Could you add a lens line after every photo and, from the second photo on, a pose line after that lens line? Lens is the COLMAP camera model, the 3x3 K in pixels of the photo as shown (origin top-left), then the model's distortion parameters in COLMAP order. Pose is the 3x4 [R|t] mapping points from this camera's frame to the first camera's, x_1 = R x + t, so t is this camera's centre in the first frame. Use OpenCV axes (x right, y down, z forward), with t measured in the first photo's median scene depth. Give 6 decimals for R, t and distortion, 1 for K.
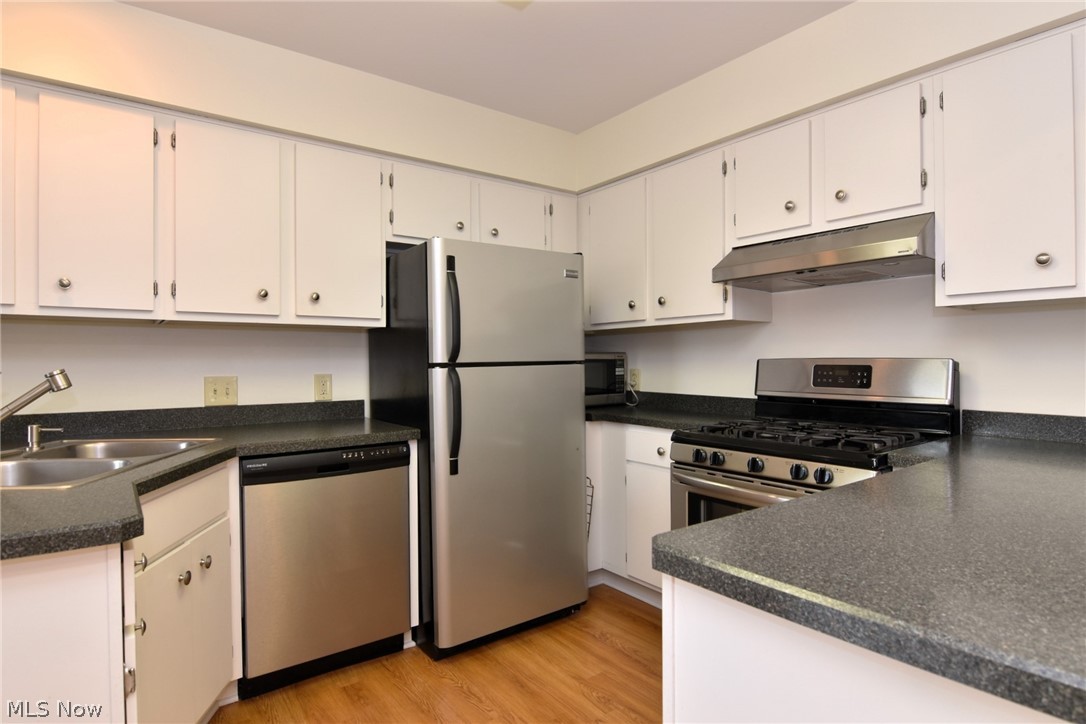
lens RADIAL K [[569.6, 0, 526.7], [0, 569.6, 364.1], [0, 0, 1]] dist [-0.009977, -0.010805]
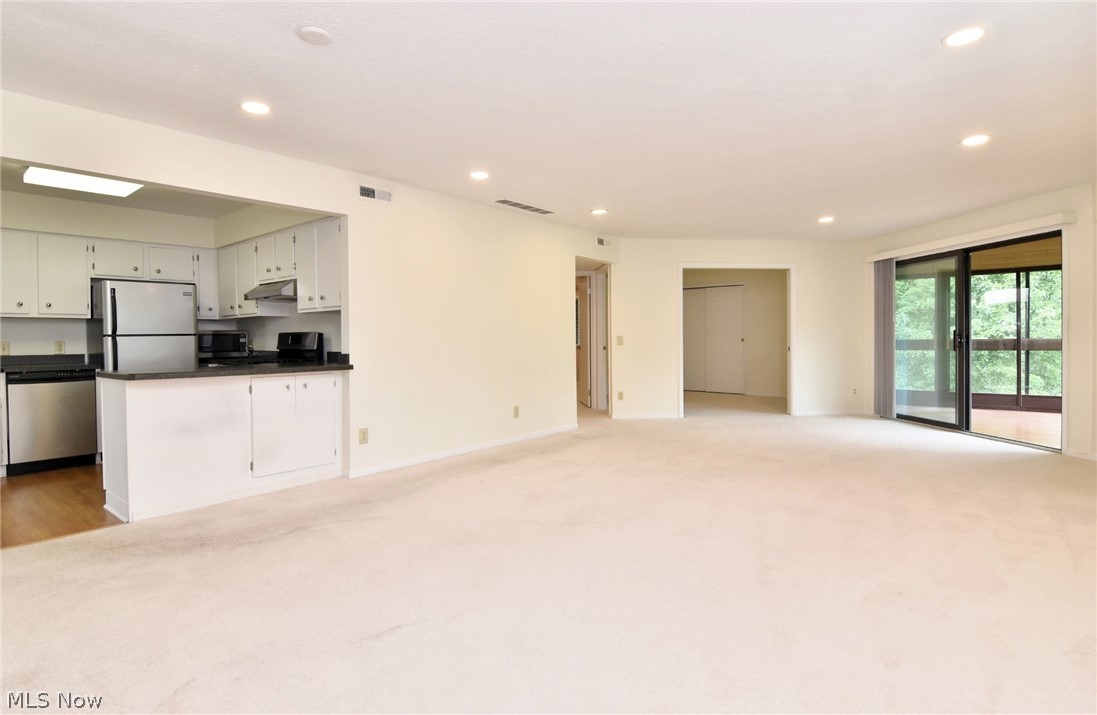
lens RADIAL K [[565.0, 0, 544.0], [0, 565.0, 348.5], [0, 0, 1]] dist [-0.019044, -0.002119]
pose [[0.971911, -0.007658, 0.235222, 1.025403], [0.005434, 0.999934, 0.010102, 0.041112], [-0.235284, -0.008540, 0.971889, -1.606159]]
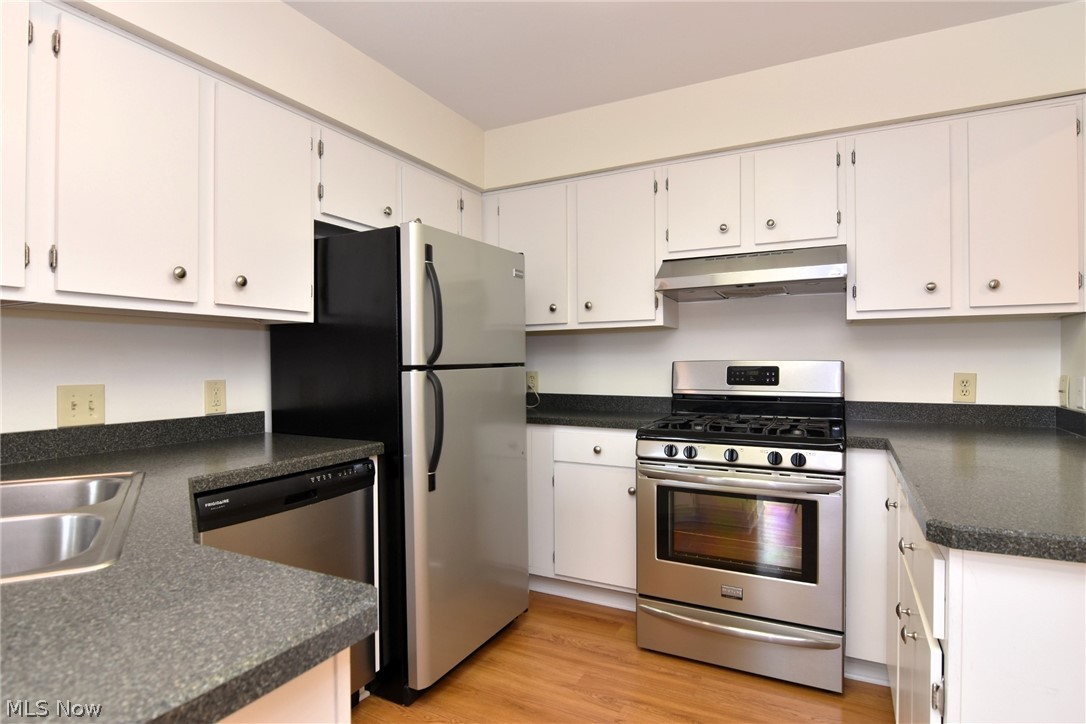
lens RADIAL K [[569.6, 0, 539.5], [0, 569.6, 364.0], [0, 0, 1]] dist [-0.009977, -0.010805]
pose [[0.901390, -0.001316, 0.433006, -0.358278], [0.002425, 0.999995, -0.002007, -0.001768], [-0.433001, 0.002859, 0.901389, 0.125310]]
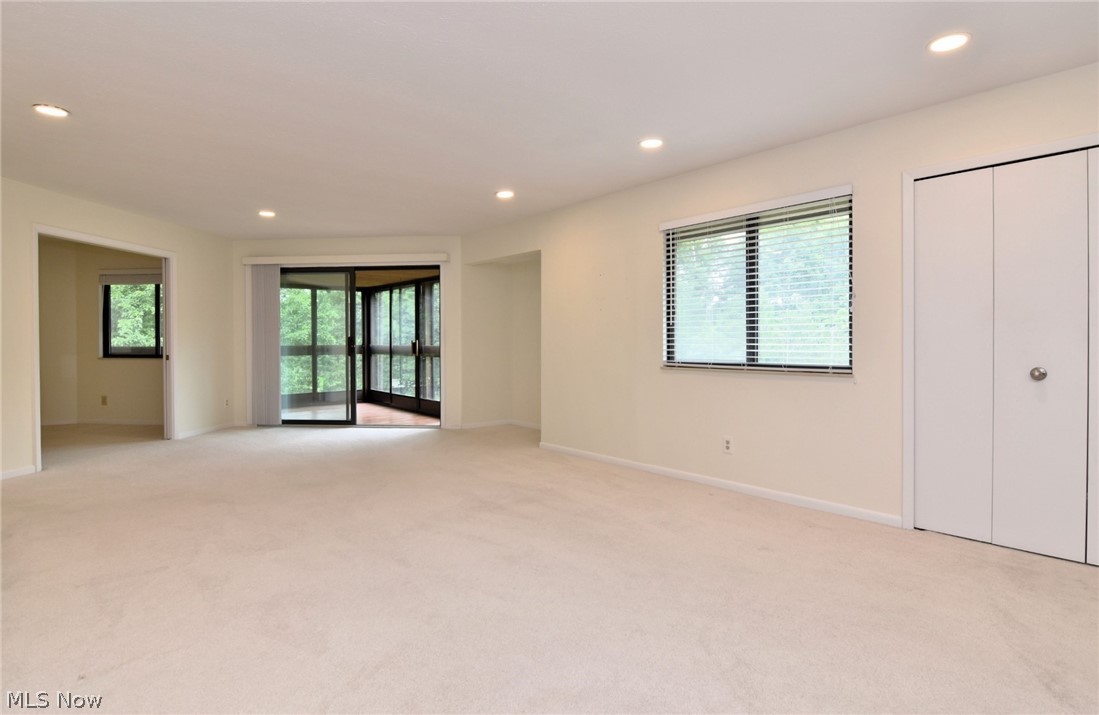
lens RADIAL K [[566.1, 0, 548.5], [0, 566.1, 353.4], [0, 0, 1]] dist [-0.019044, -0.002119]
pose [[-0.061682, -0.018056, 0.997932, 0.409820], [0.009967, 0.999775, 0.018706, 0.030524], [-0.998046, 0.011100, -0.061489, -0.287401]]
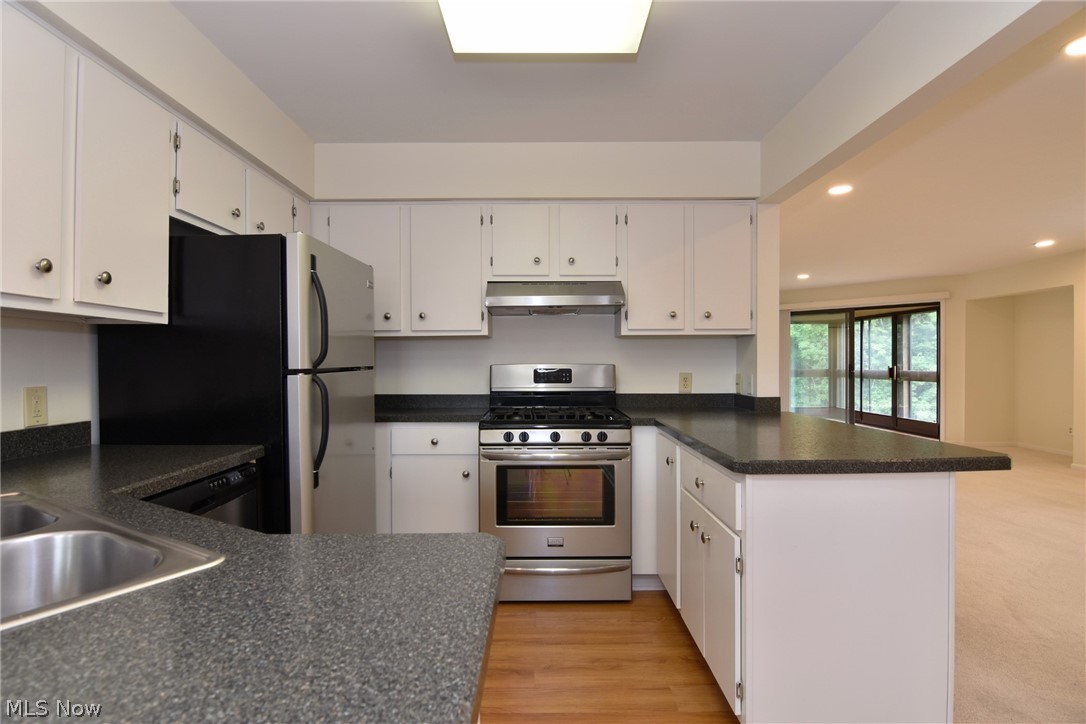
lens RADIAL K [[524.2, 0, 541.9], [0, 524.2, 365.4], [0, 0, 1]] dist [-0.010853, -0.009020]
pose [[0.597243, -0.000975, 0.802060, -0.593611], [0.005080, 0.999984, -0.002567, -0.003646], [-0.802044, 0.005607, 0.597238, 0.182302]]
